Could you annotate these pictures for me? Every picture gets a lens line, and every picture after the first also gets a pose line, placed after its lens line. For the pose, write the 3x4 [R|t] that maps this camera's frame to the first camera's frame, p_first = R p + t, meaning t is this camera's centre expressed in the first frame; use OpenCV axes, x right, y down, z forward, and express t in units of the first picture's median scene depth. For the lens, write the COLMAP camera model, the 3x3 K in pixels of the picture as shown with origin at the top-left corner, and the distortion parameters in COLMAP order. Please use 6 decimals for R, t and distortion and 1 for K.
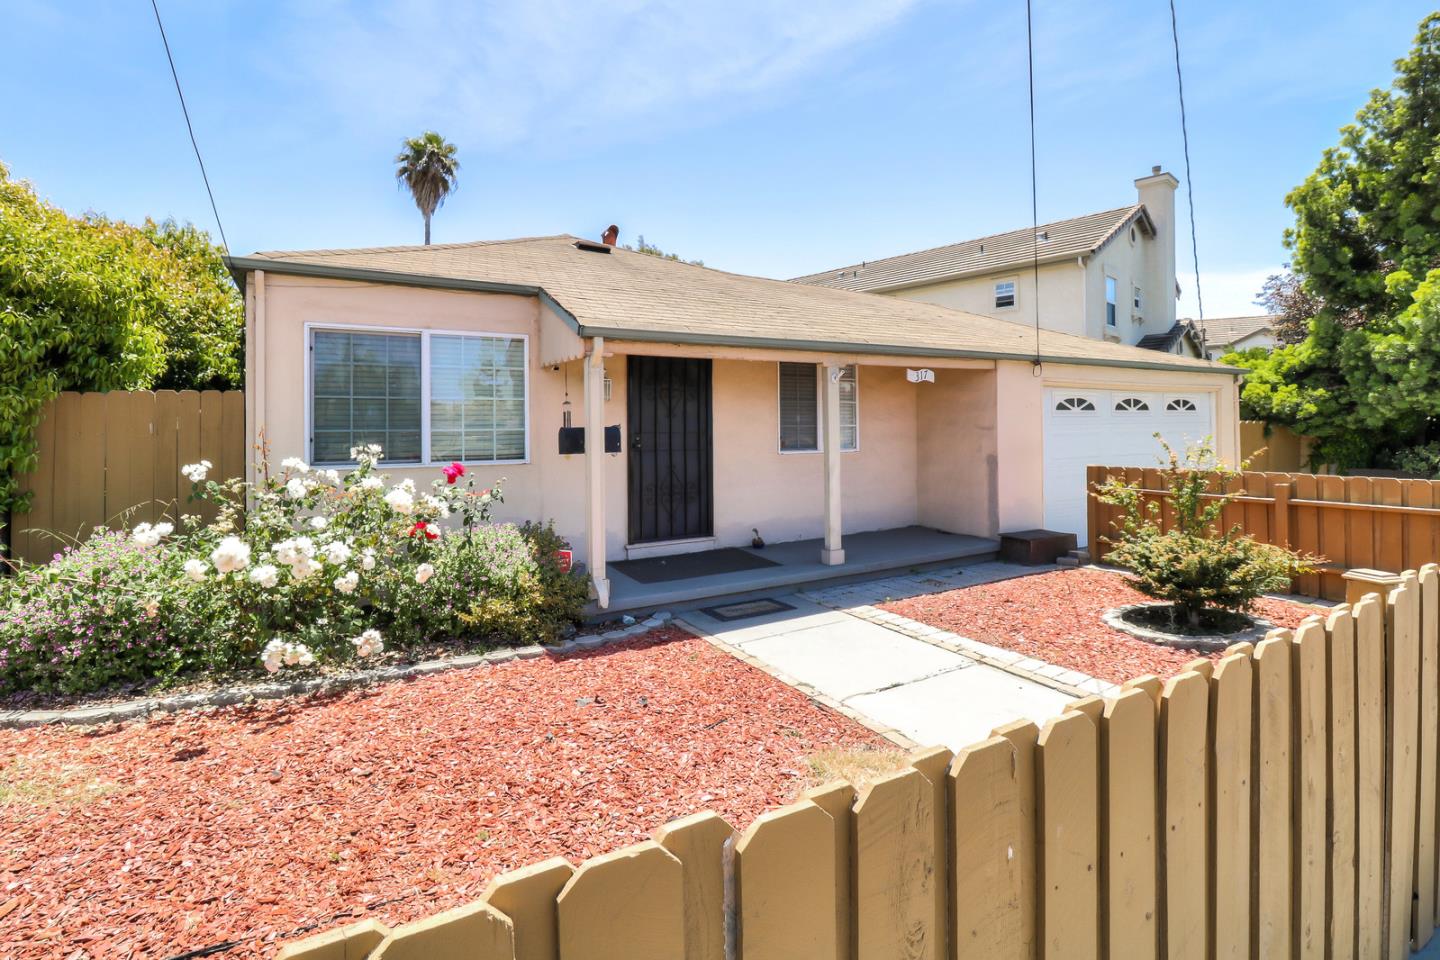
lens RADIAL K [[680.8, 0, 701.9], [0, 680.8, 438.7], [0, 0, 1]] dist [-0.001361, -0.000232]
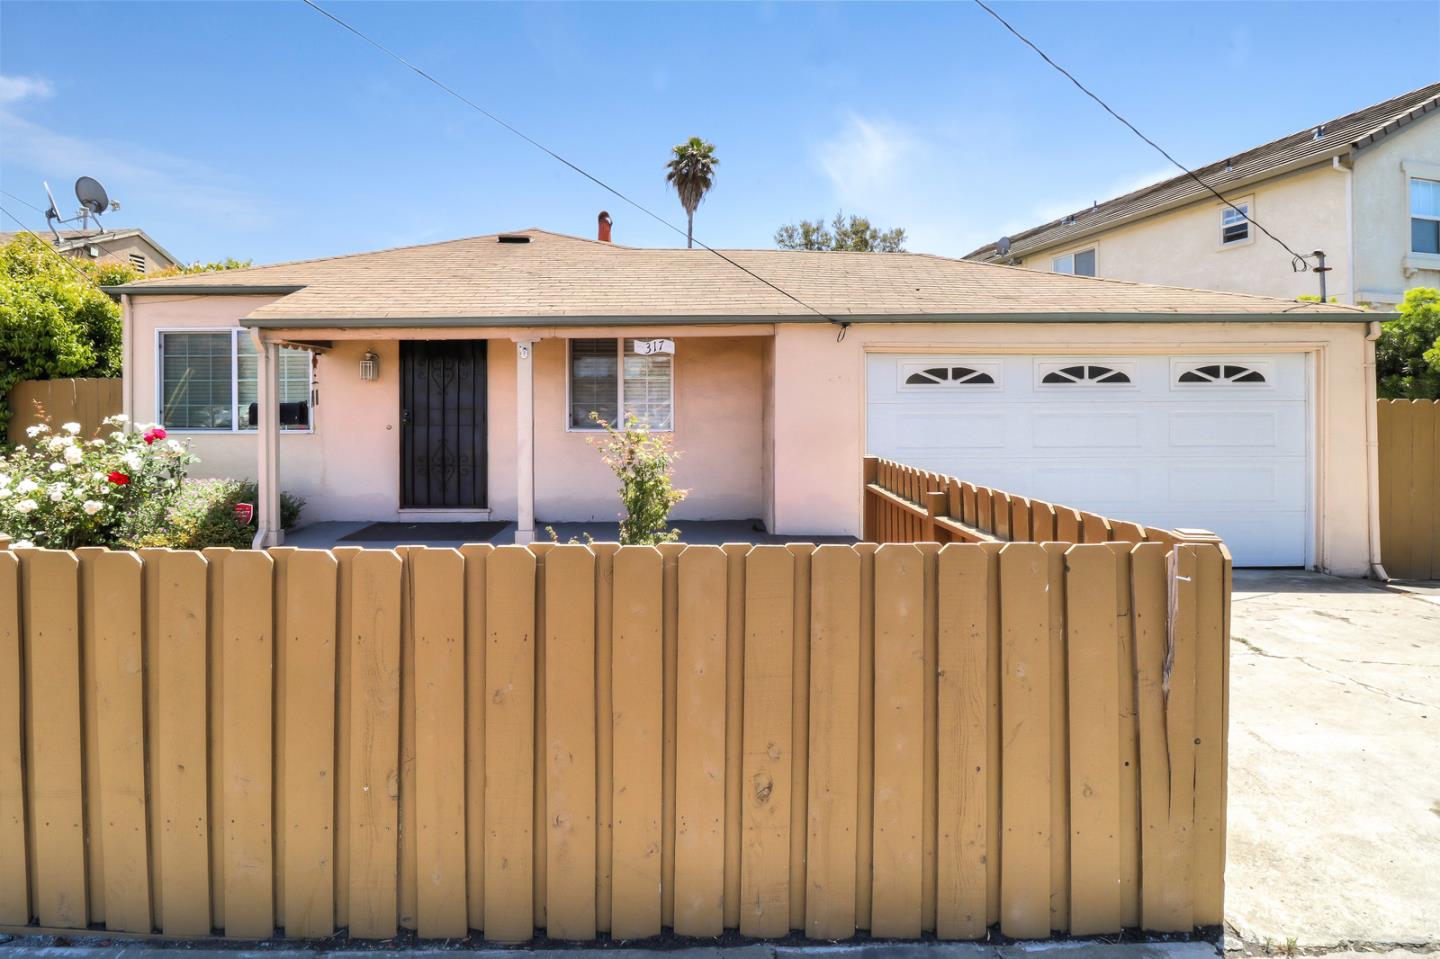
lens RADIAL K [[683.9, 0, 720.0], [0, 683.9, 422.7], [0, 0, 1]] dist [-0.012155, -0.000430]
pose [[0.869263, 0.017145, -0.494053, 0.785865], [-0.013196, 0.999847, 0.011481, -0.004729], [0.494175, -0.003461, 0.869356, 0.248641]]
